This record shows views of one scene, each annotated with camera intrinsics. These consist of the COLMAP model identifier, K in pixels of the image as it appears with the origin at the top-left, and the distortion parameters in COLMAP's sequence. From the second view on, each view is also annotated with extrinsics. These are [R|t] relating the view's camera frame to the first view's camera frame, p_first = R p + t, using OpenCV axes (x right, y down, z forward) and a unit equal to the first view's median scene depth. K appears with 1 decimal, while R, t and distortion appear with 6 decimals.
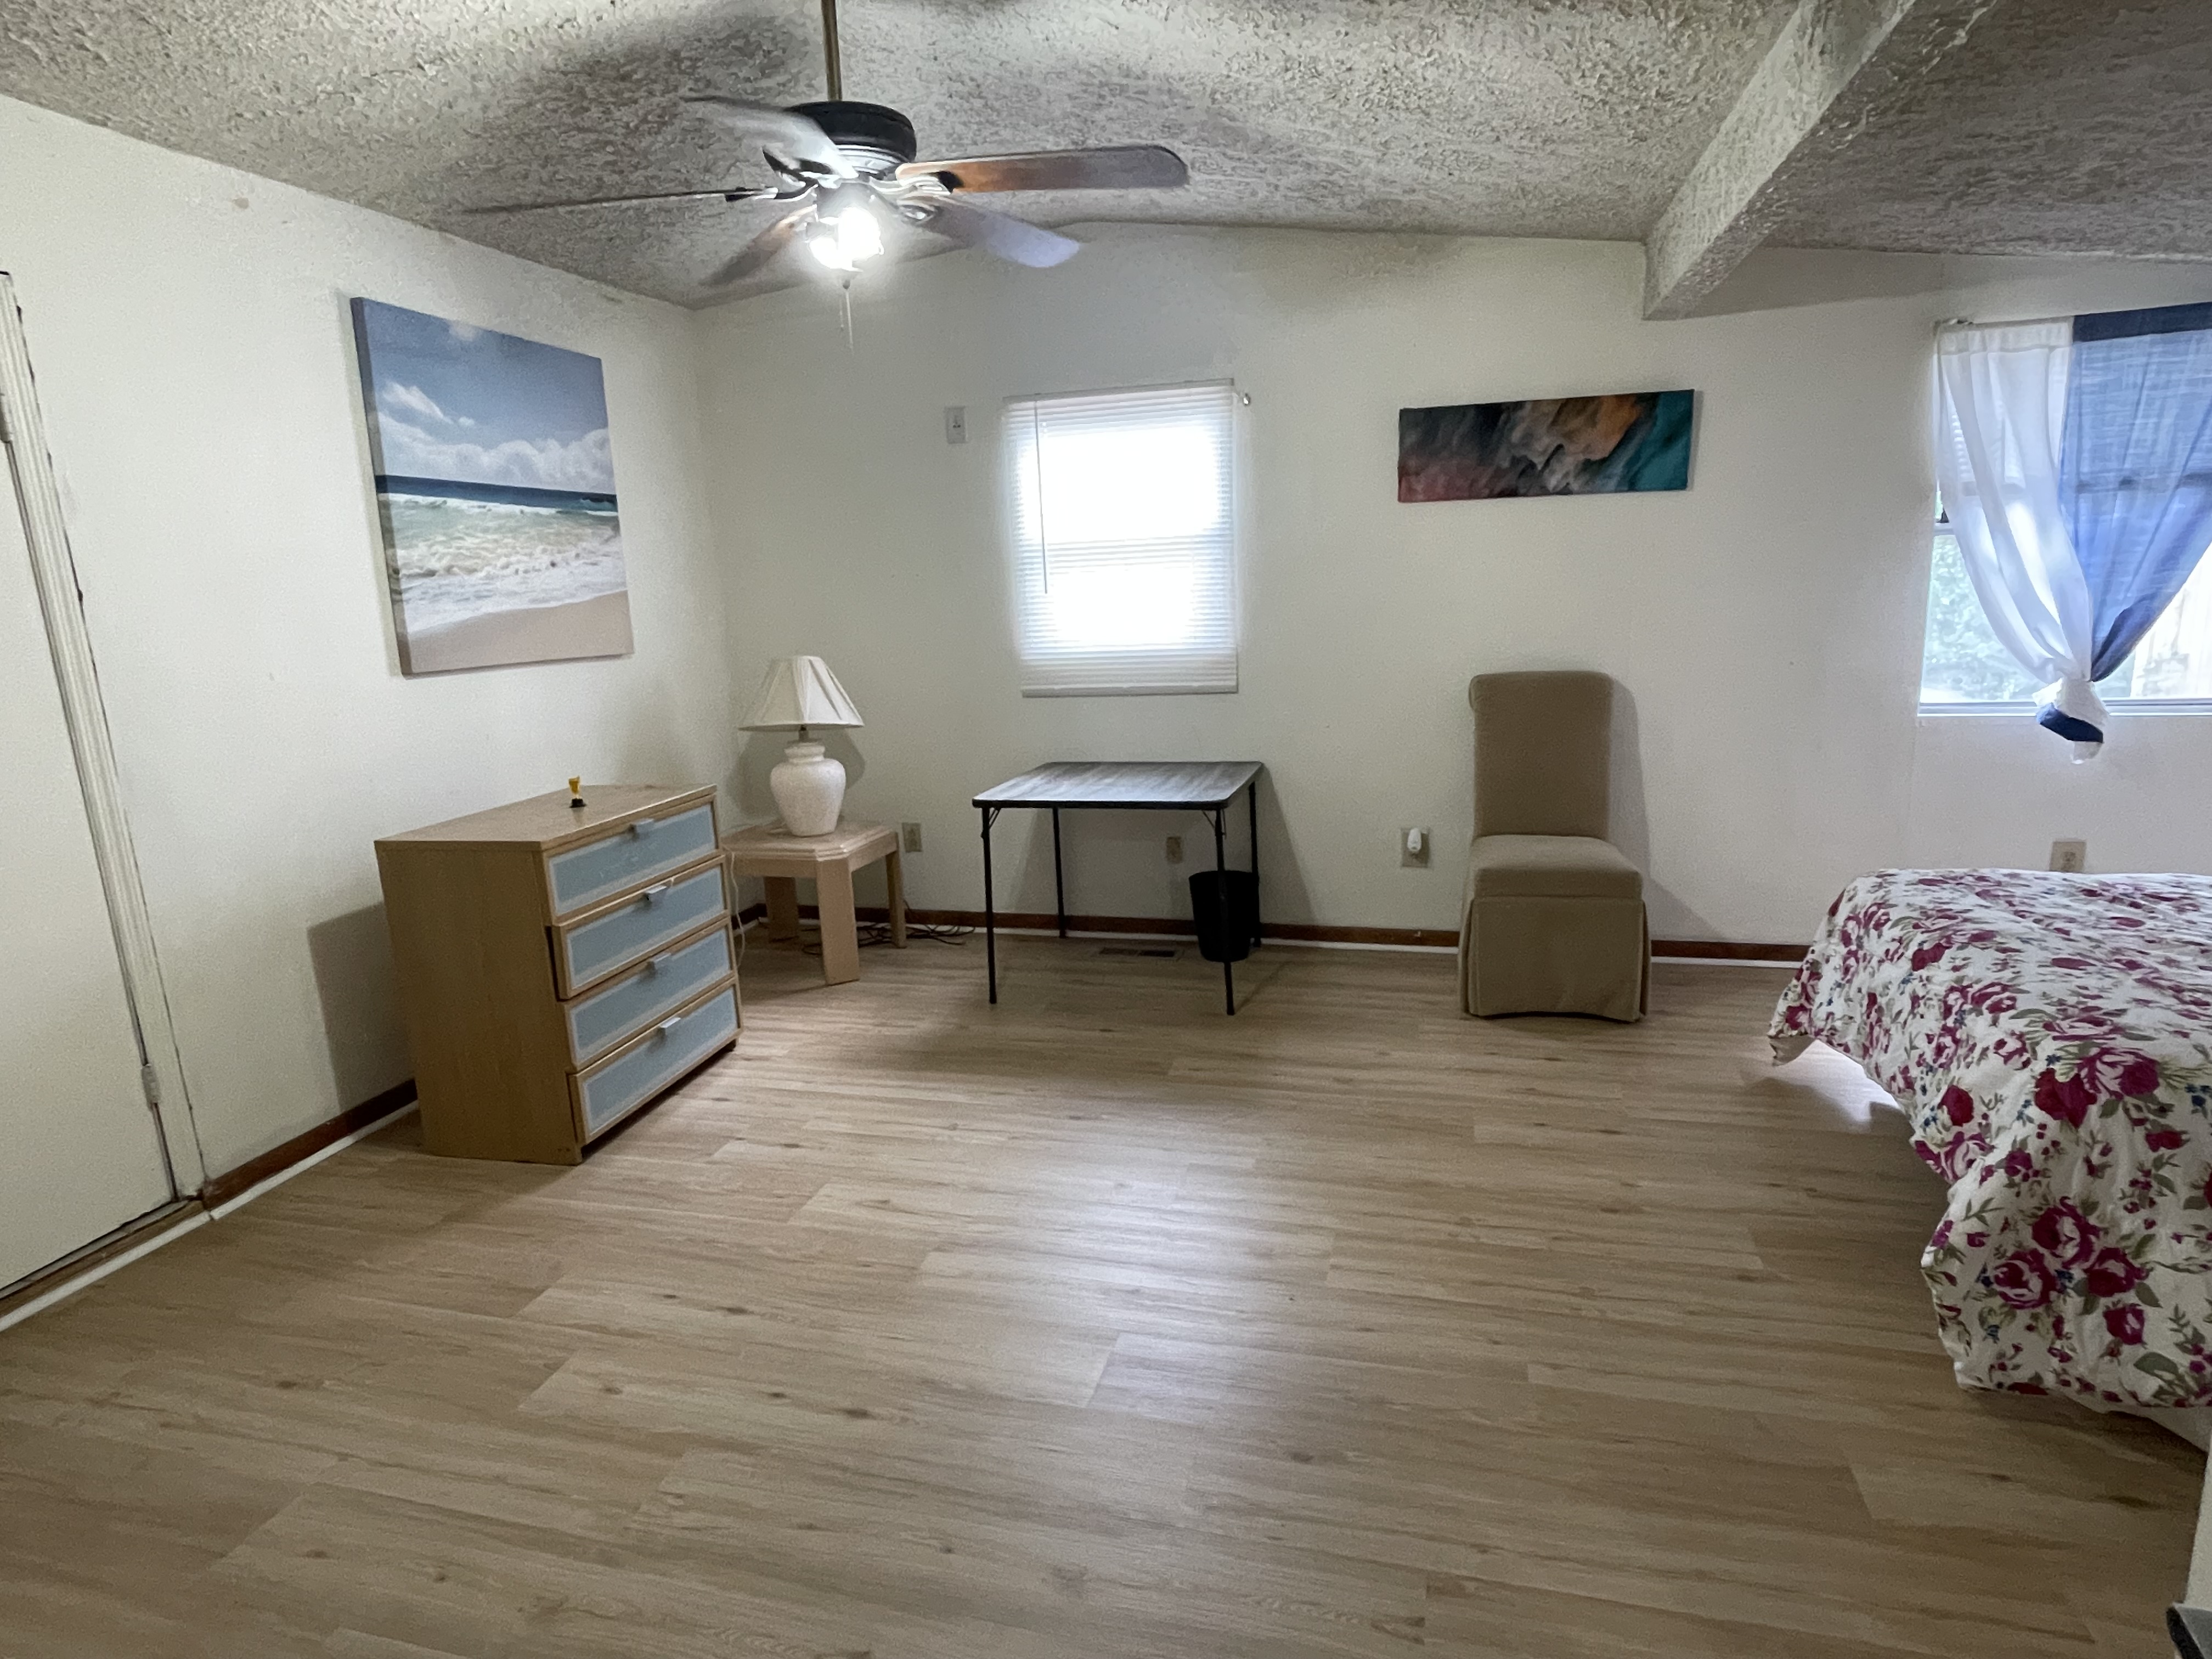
lens RADIAL K [[1216.1, 0, 1099.7], [0, 1216.1, 822.8], [0, 0, 1]] dist [-0.006603, -0.001100]
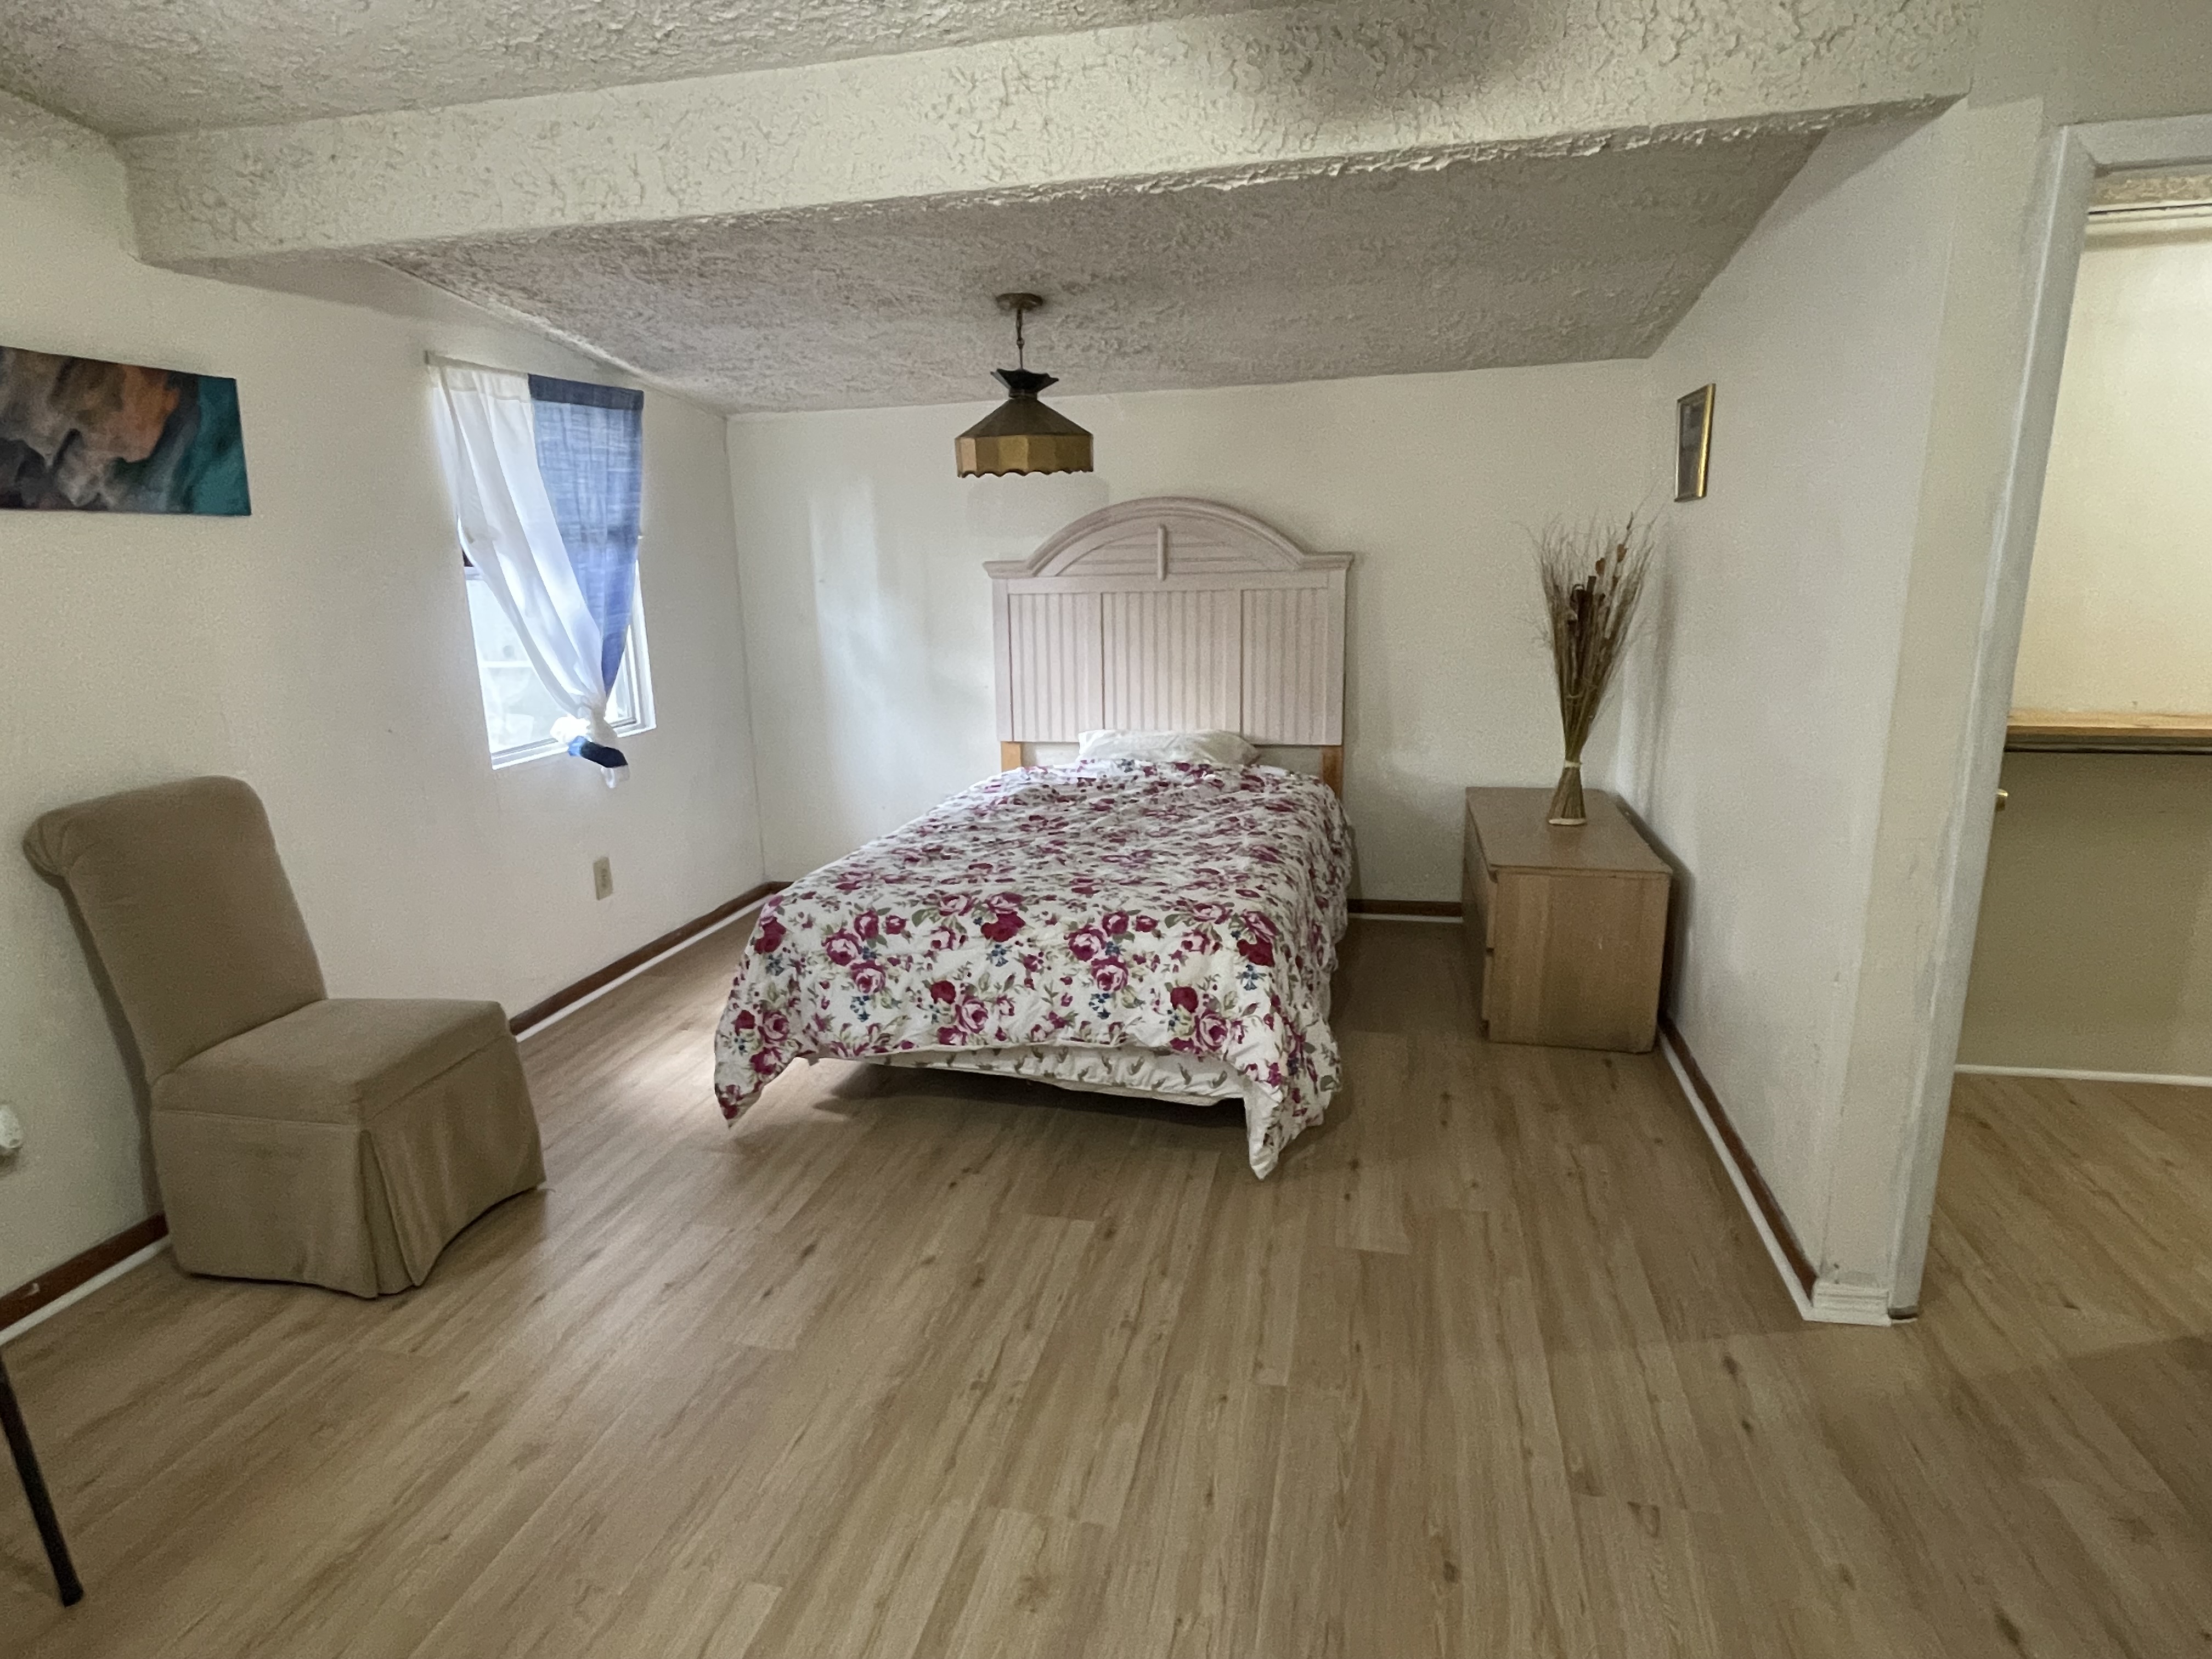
lens RADIAL K [[1216.1, 0, 1101.5], [0, 1216.1, 838.4], [0, 0, 1]] dist [-0.006603, -0.001100]
pose [[-0.033489, -0.193072, 0.980613, -0.414733], [0.232539, 0.952731, 0.195524, -0.160715], [-0.972010, 0.234579, 0.012991, 0.767688]]
